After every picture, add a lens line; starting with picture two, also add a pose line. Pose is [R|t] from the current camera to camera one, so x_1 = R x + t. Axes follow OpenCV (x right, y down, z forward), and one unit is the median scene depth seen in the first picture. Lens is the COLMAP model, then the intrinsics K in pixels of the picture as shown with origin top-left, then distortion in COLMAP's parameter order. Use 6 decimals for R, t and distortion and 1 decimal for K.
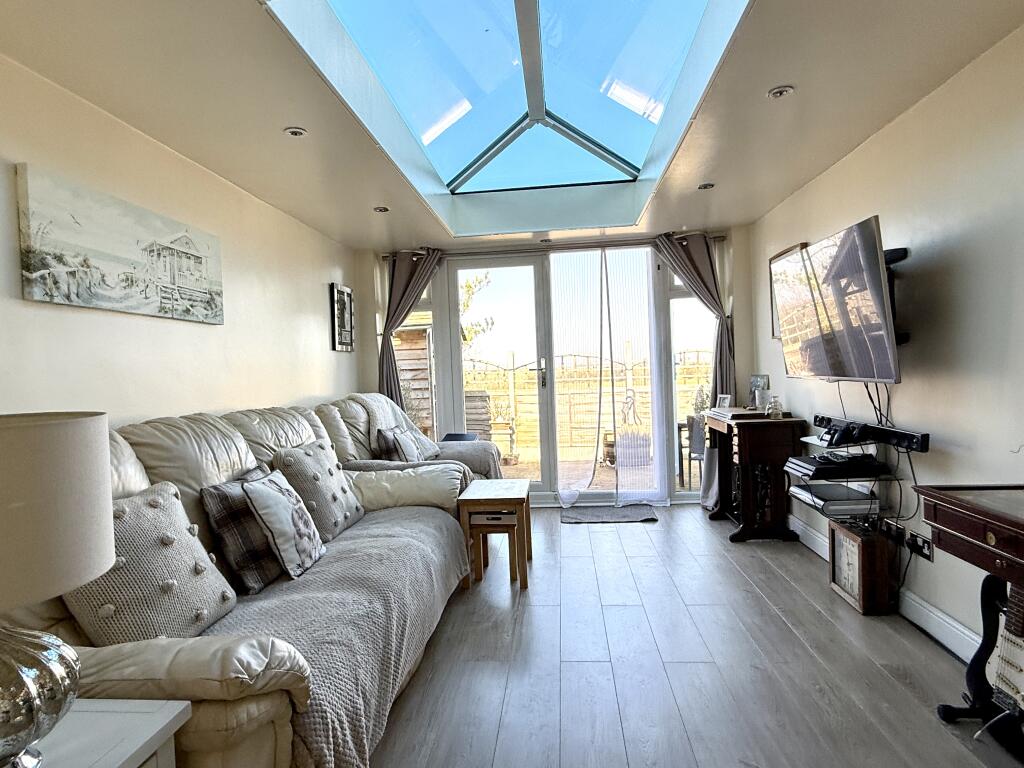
lens RADIAL K [[587.2, 0, 507.2], [0, 587.2, 384.7], [0, 0, 1]] dist [-0.004264, -0.000430]
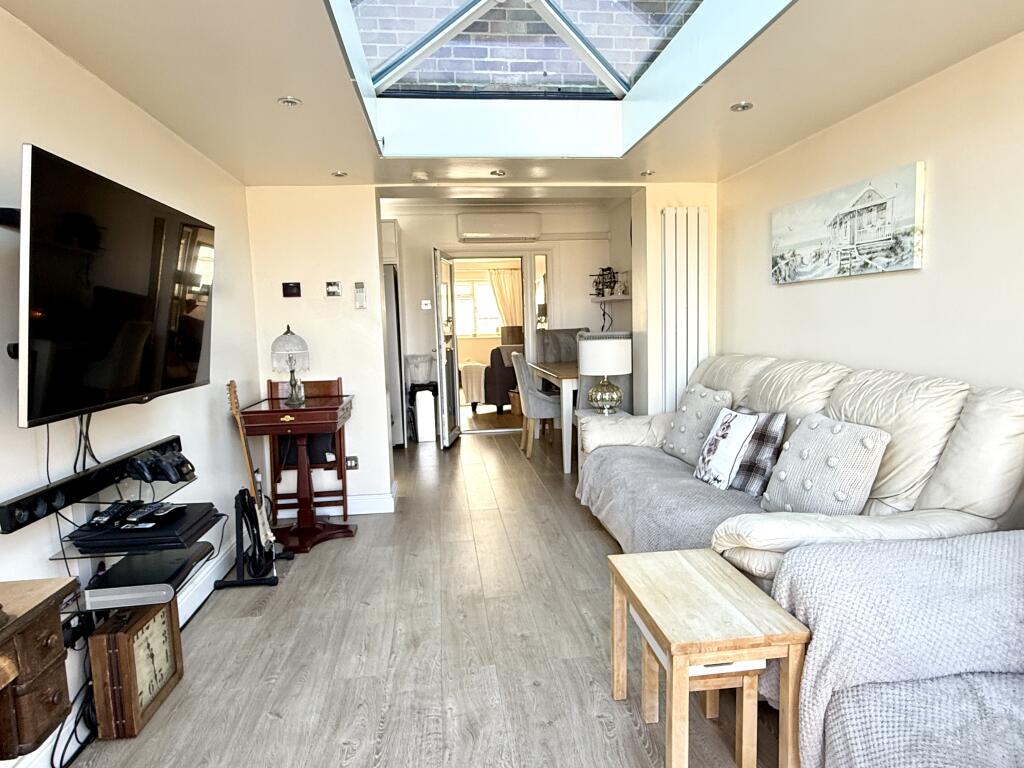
lens RADIAL K [[587.2, 0, 511.2], [0, 587.2, 381.7], [0, 0, 1]] dist [-0.004264, -0.000430]
pose [[-0.975950, 0.089668, -0.198701, 0.175198], [0.063584, 0.988942, 0.133979, -0.061264], [0.208517, 0.118122, -0.970859, 1.154275]]
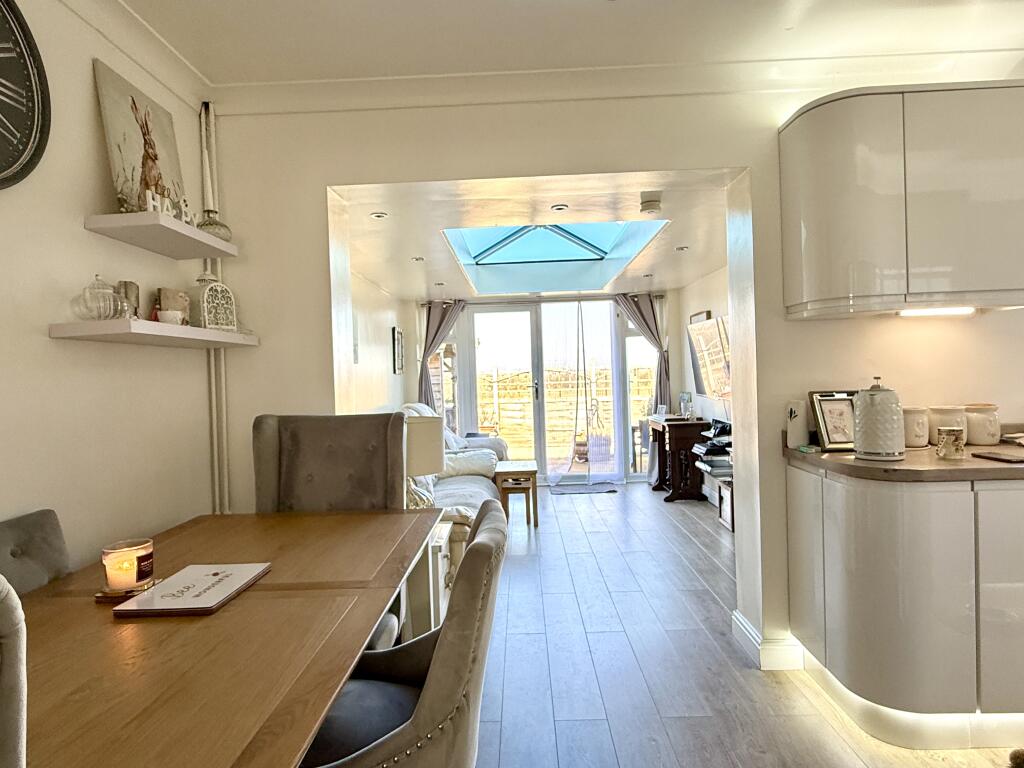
lens RADIAL K [[587.2, 0, 513.7], [0, 587.2, 379.2], [0, 0, 1]] dist [-0.004264, -0.000430]
pose [[0.996833, 0.005562, 0.079334, -0.120653], [-0.004028, 0.999802, -0.019485, -0.018572], [-0.079426, 0.019104, 0.996658, -0.449518]]
